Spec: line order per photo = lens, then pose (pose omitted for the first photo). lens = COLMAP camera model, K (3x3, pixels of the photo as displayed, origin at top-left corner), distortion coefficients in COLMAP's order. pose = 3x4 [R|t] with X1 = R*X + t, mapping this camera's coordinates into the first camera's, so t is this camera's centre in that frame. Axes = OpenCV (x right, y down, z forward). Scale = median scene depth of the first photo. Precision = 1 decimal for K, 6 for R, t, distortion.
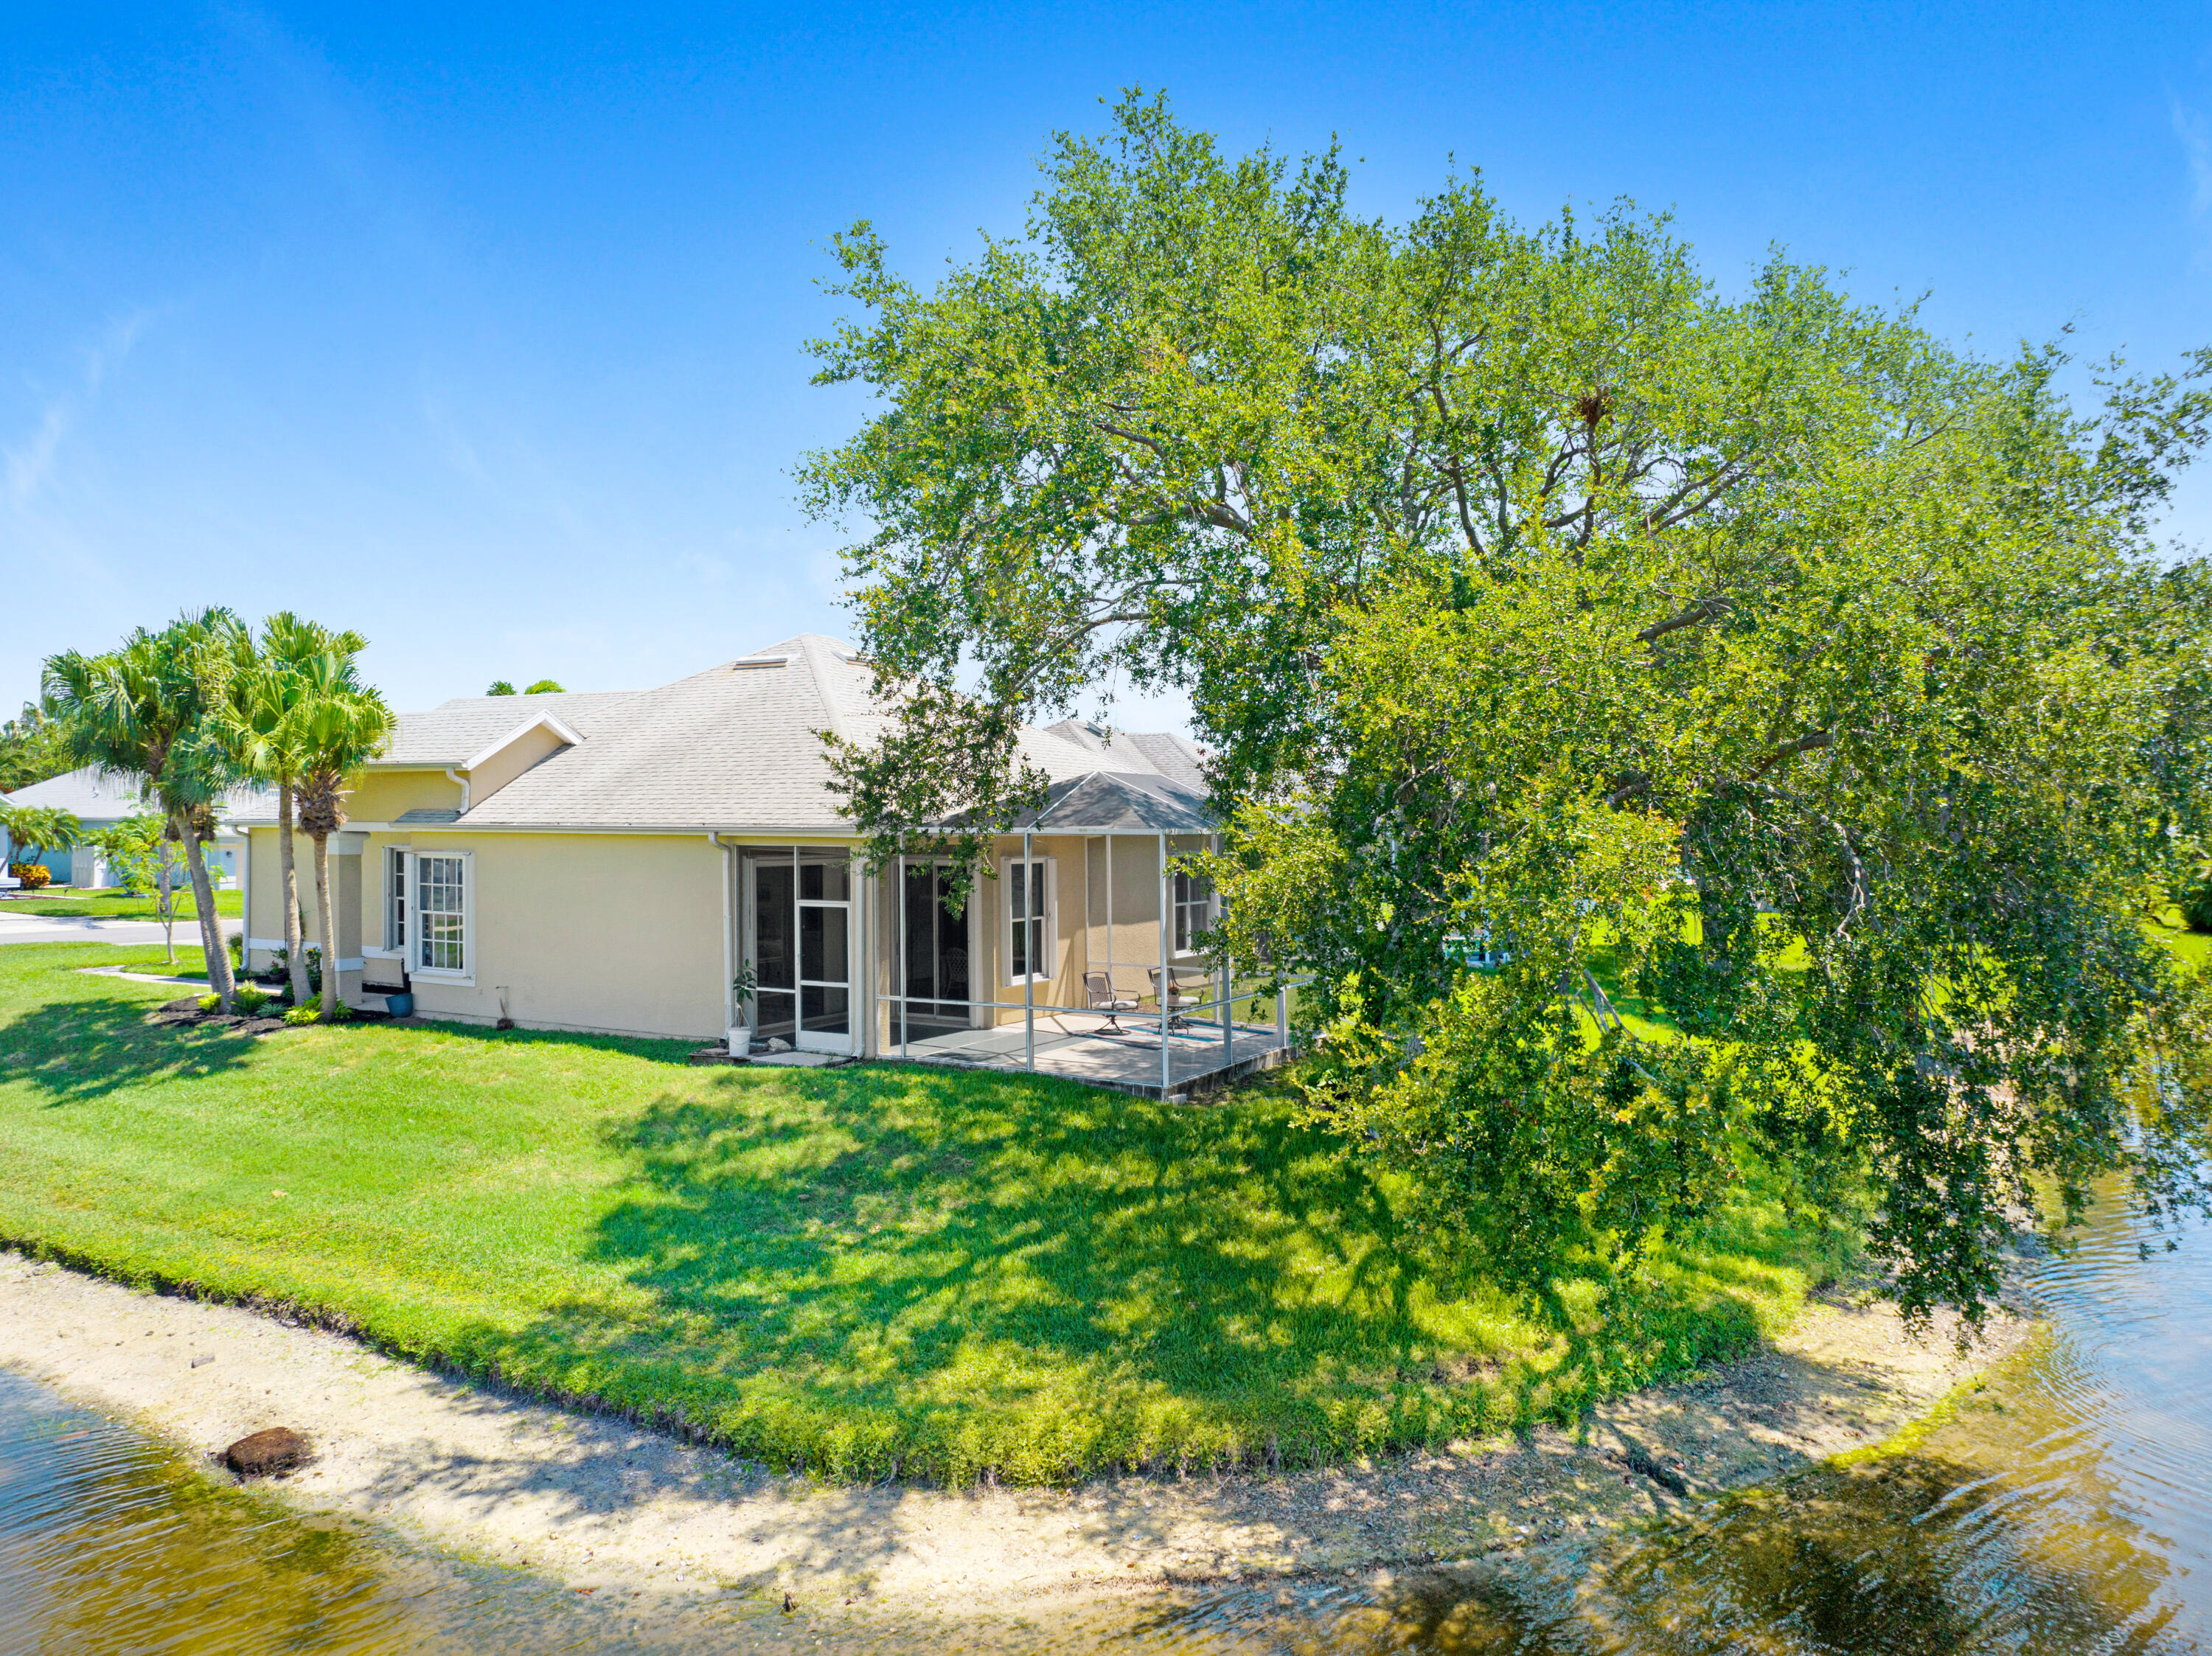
lens RADIAL K [[1545.4, 0, 1108.2], [0, 1545.4, 819.7], [0, 0, 1]] dist [-0.052743, 0.024006]
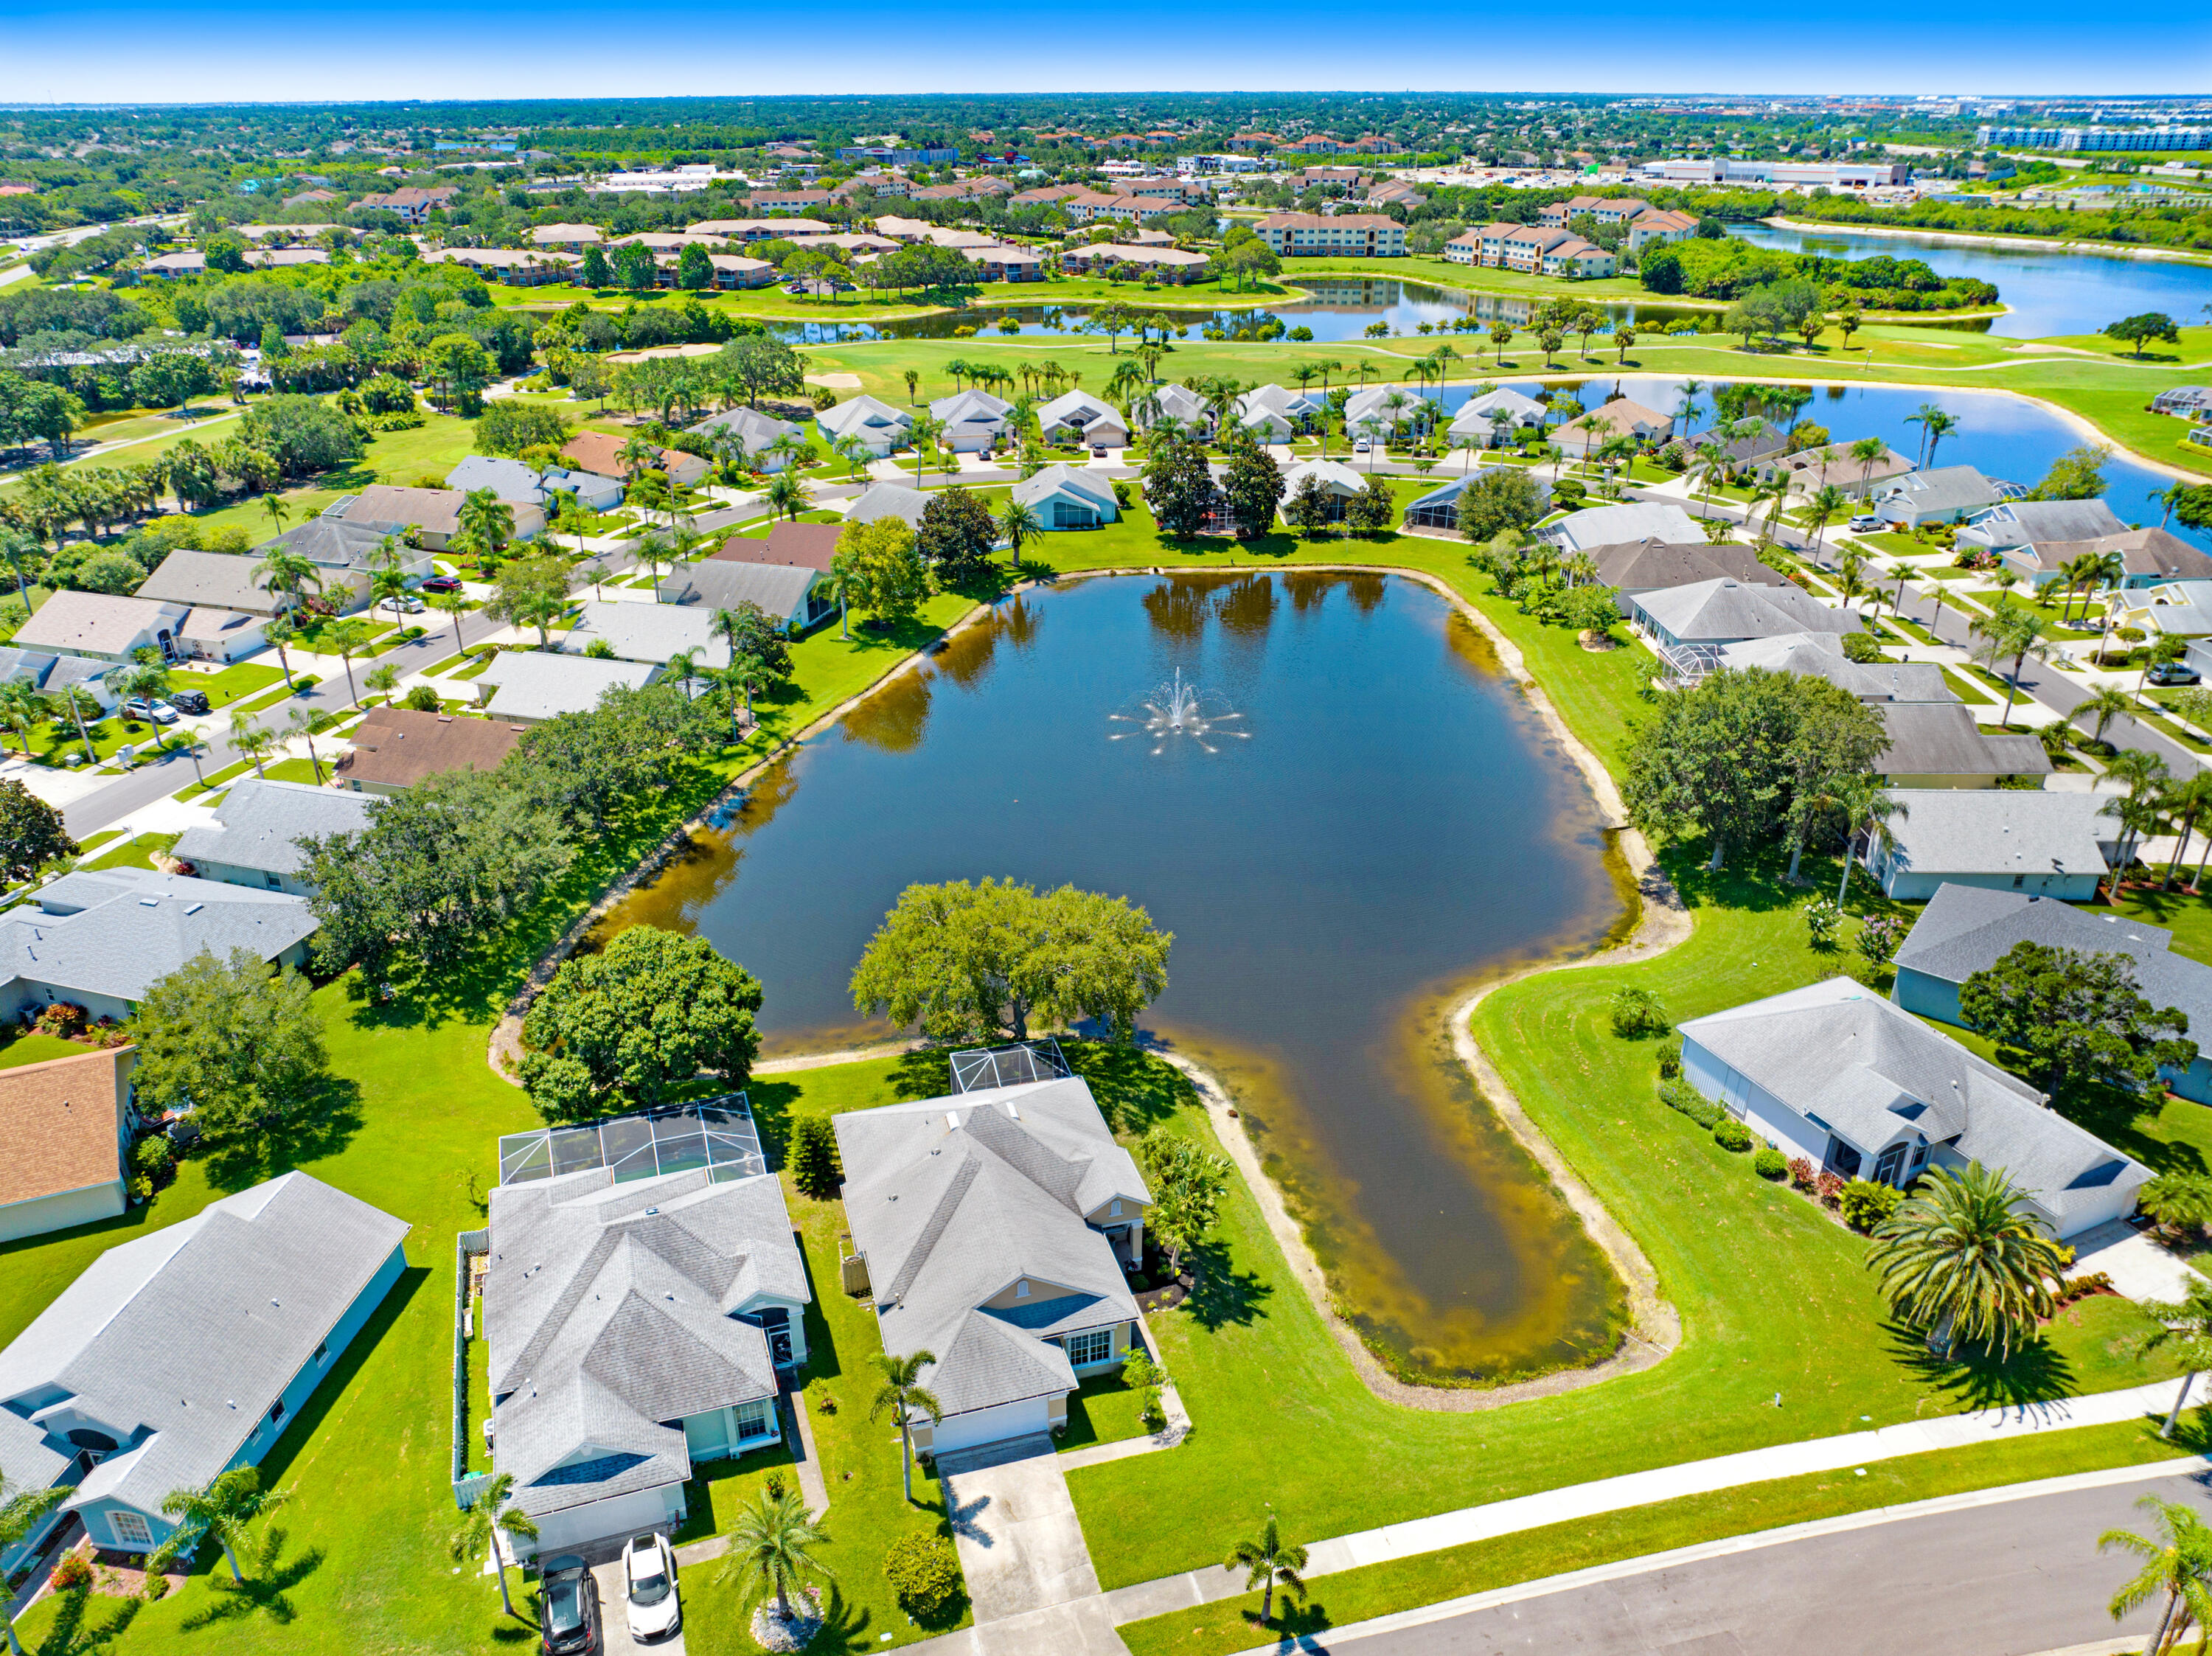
lens RADIAL K [[1545.4, 0, 1070.5], [0, 1545.4, 784.4], [0, 0, 1]] dist [-0.052743, 0.024006]
pose [[-0.677257, -0.304689, 0.669692, -4.014210], [-0.001592, 0.910826, 0.412787, -3.631749], [-0.735745, 0.278497, -0.617348, 5.086439]]
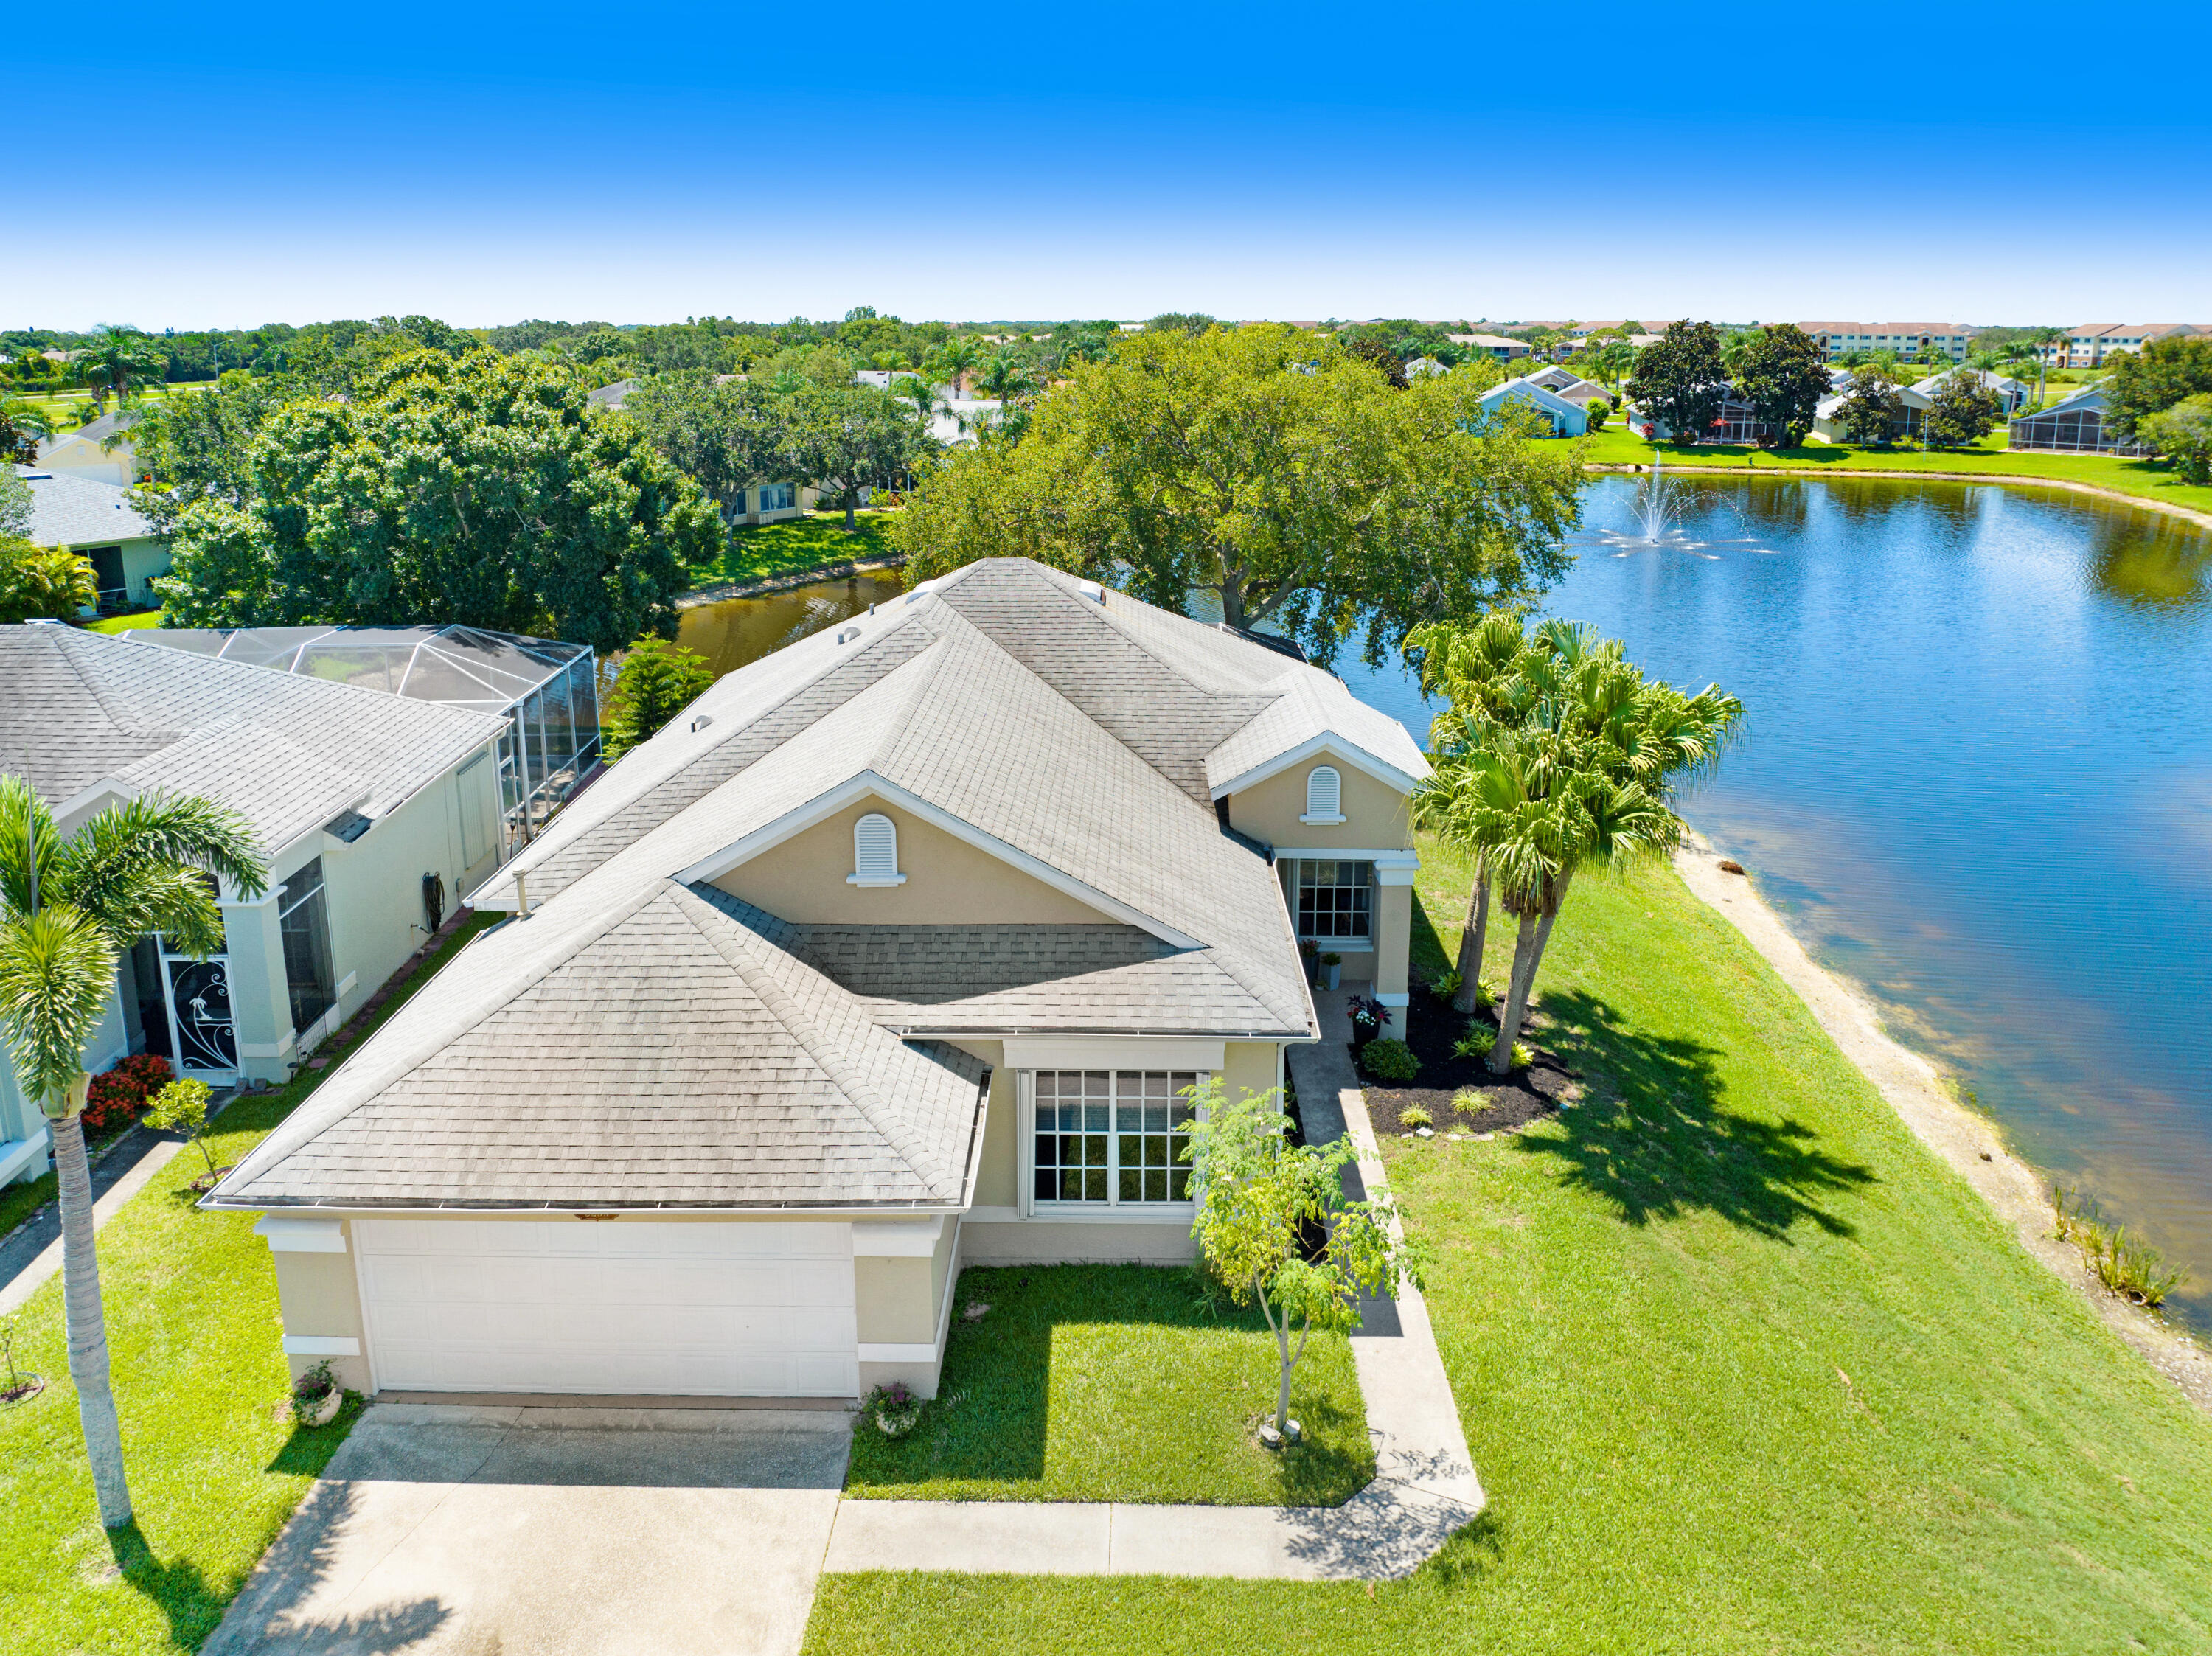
lens RADIAL K [[1545.4, 0, 1086.3], [0, 1545.4, 782.6], [0, 0, 1]] dist [-0.052743, 0.024006]
pose [[-0.426198, -0.252659, 0.868630, -2.299800], [0.014152, 0.958226, 0.285663, -0.550312], [-0.904519, 0.134042, -0.404818, 2.972086]]
